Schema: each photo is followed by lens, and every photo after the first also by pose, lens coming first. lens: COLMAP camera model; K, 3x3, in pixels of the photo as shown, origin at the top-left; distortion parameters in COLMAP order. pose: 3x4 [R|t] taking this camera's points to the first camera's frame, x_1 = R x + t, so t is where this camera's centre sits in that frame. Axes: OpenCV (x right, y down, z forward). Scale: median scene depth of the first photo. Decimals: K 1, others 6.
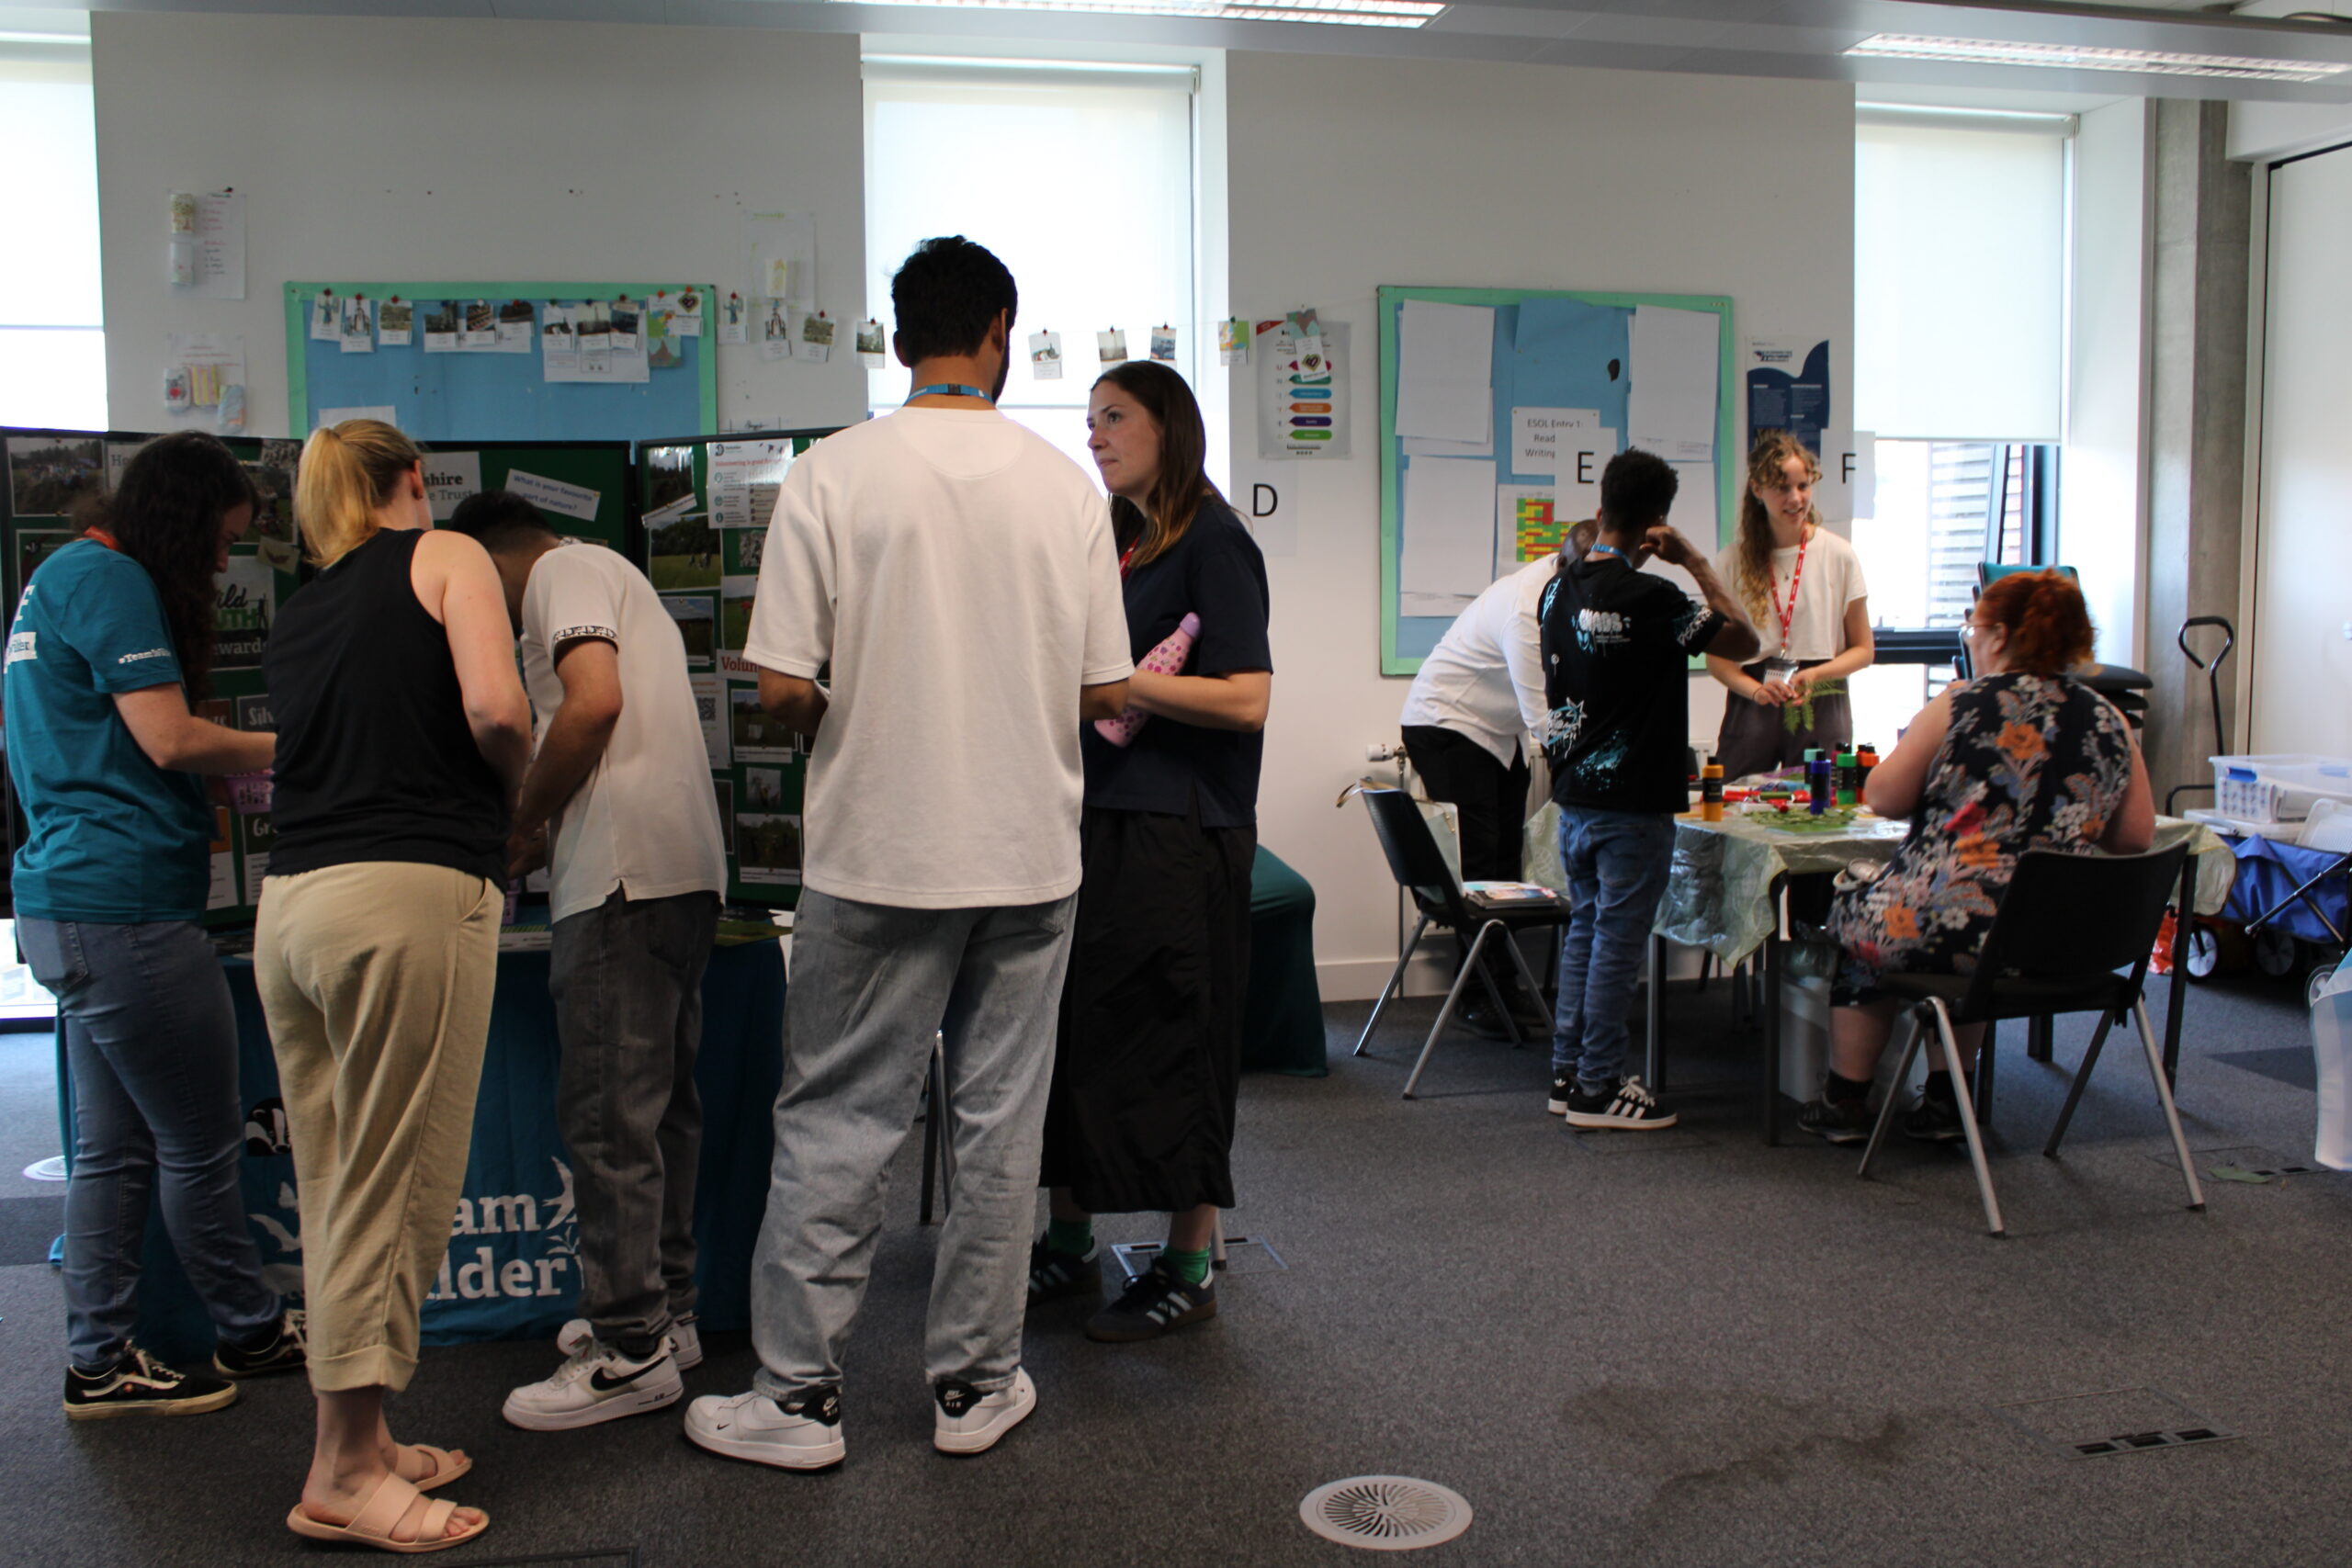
lens RADIAL K [[2129.4, 0, 1173.2], [0, 2129.4, 794.8], [0, 0, 1]] dist [-0.112593, 0.079679]
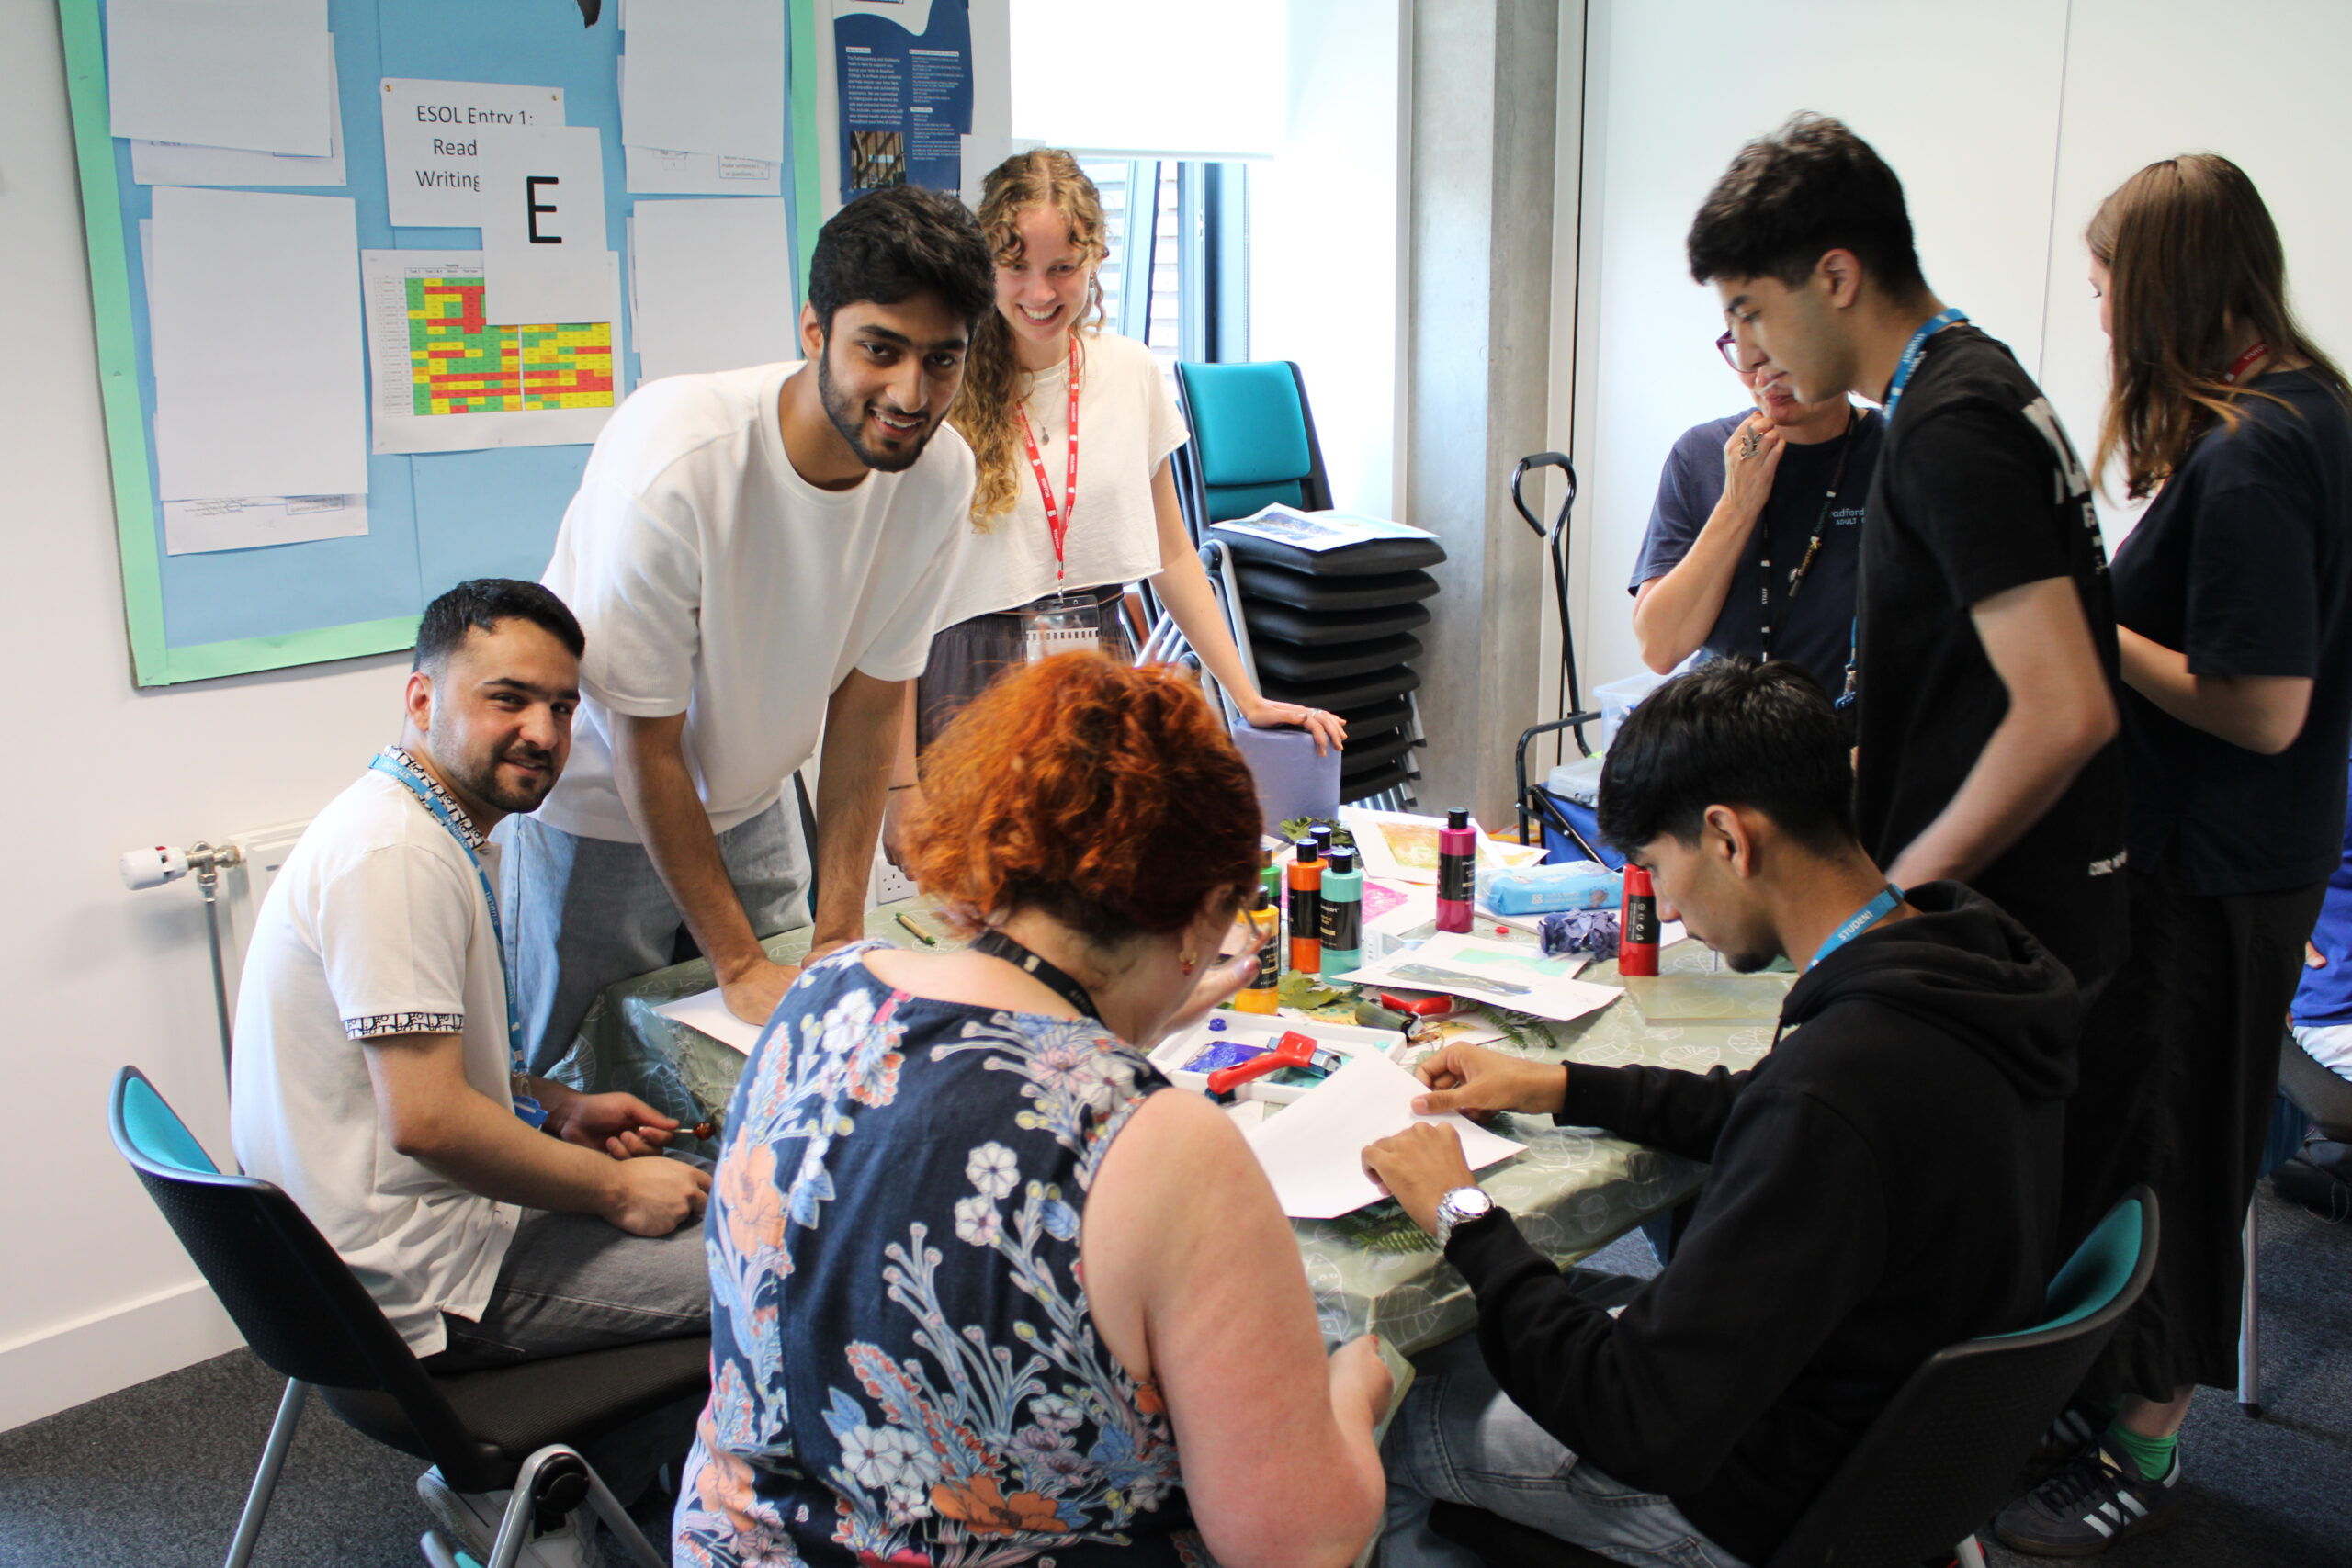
lens RADIAL K [[2129.4, 0, 1174.9], [0, 2129.4, 786.0], [0, 0, 1]] dist [-0.112593, 0.079679]
pose [[0.843152, -0.124711, 0.523012, 0.051812], [0.047030, 0.986106, 0.159318, -0.097860], [-0.535614, -0.109732, 0.837303, 0.526359]]
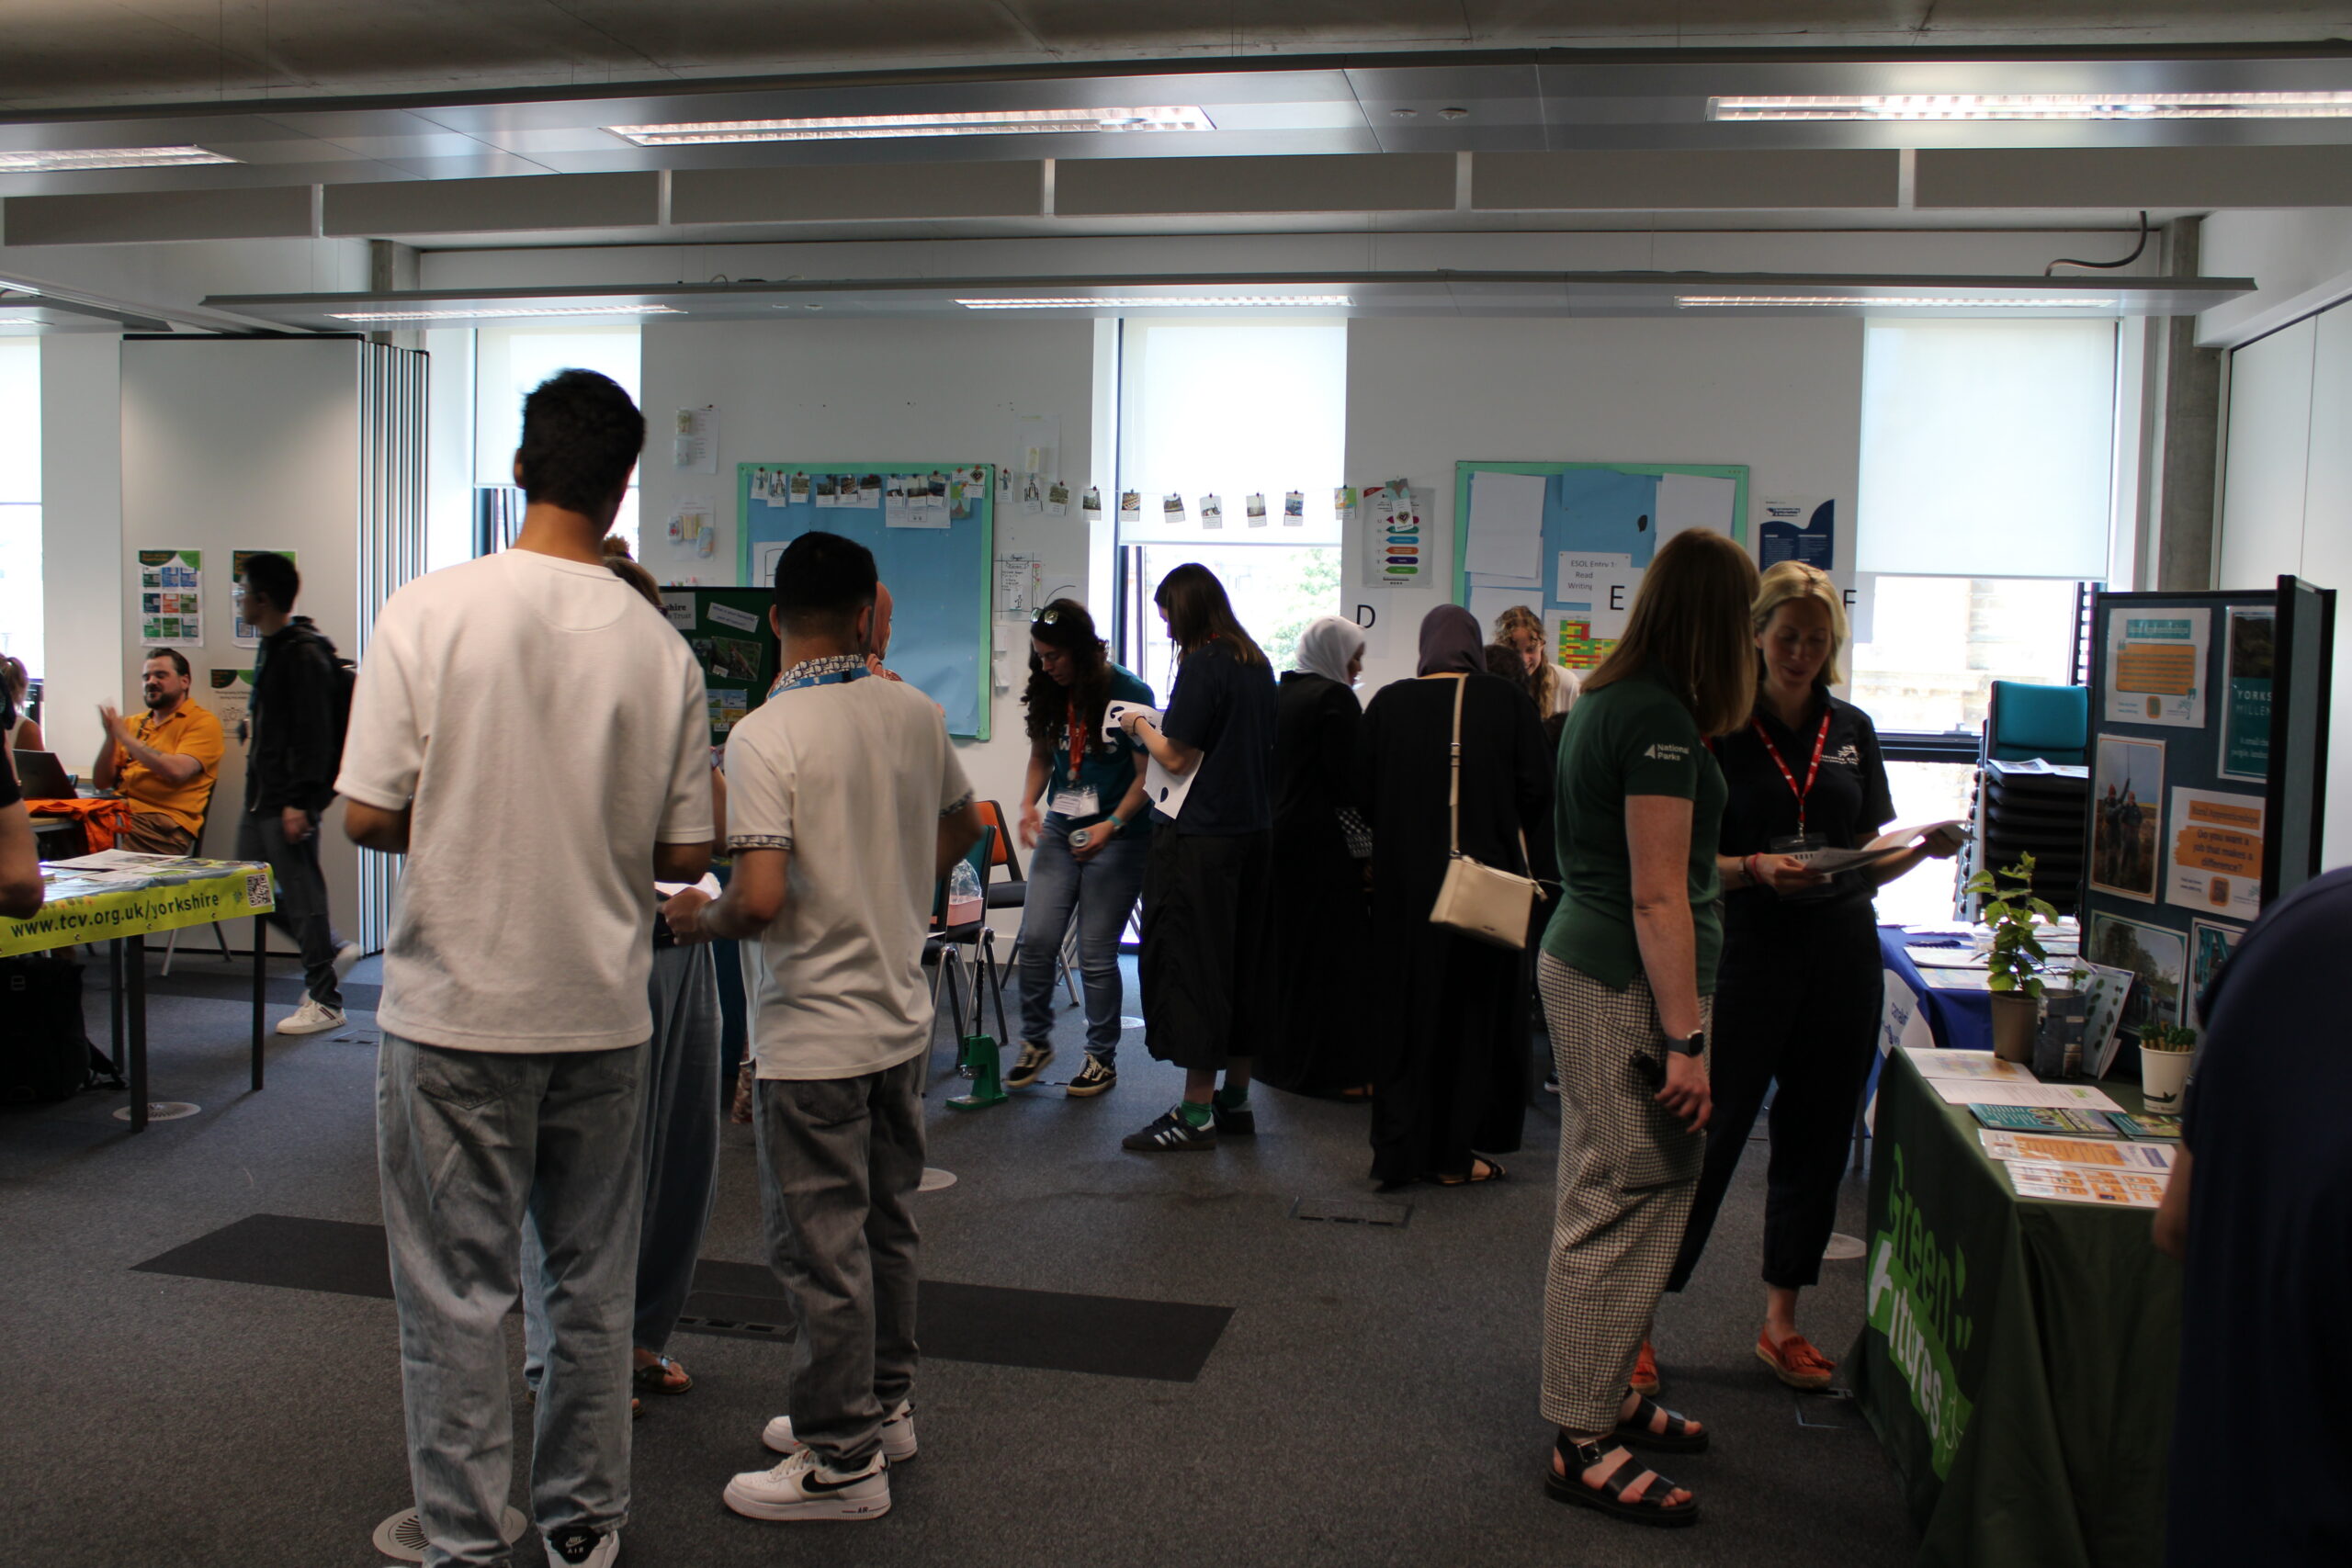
lens RADIAL K [[2129.4, 0, 1176.6], [0, 2129.4, 777.7], [0, 0, 1]] dist [-0.112593, 0.079679]
pose [[0.915931, 0.059952, -0.396833, 0.487838], [-0.072192, 0.997263, -0.015966, -0.003648], [0.394789, 0.043272, 0.917752, -0.312216]]
